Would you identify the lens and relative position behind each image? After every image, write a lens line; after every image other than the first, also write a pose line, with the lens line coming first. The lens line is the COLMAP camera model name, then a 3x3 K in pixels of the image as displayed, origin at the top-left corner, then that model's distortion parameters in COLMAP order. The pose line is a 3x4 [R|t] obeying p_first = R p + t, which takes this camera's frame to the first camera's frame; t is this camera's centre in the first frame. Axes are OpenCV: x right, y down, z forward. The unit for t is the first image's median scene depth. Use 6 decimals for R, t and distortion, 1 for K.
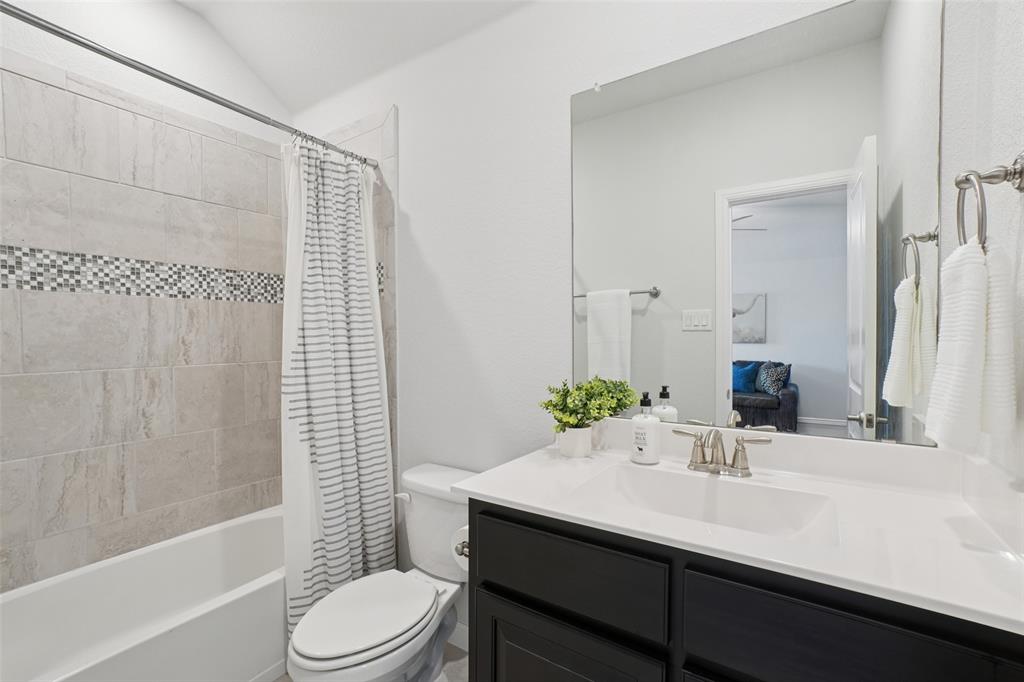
lens RADIAL K [[445.4, 0, 517.2], [0, 445.4, 337.8], [0, 0, 1]] dist [0.000788, 0.000048]
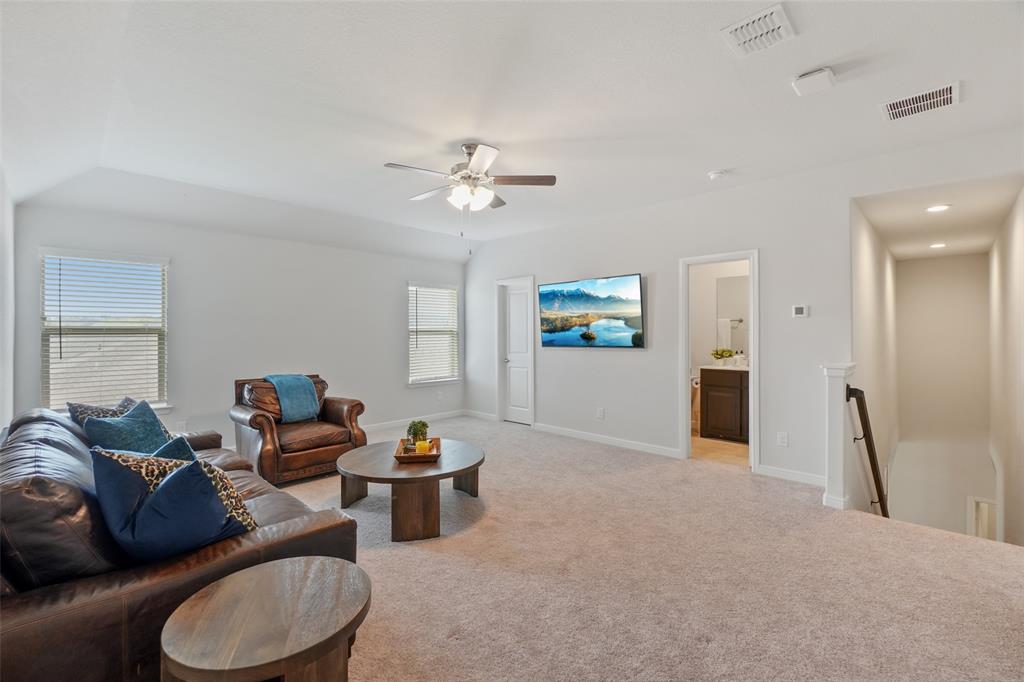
lens RADIAL K [[445.4, 0, 517.2], [0, 445.4, 337.8], [0, 0, 1]] dist [0.000788, 0.000048]
pose [[0.984225, 0.000487, -0.176921, -0.978144], [0.000938, 0.999968, 0.007970, -0.041188], [0.176919, -0.008010, 0.984193, -3.400754]]
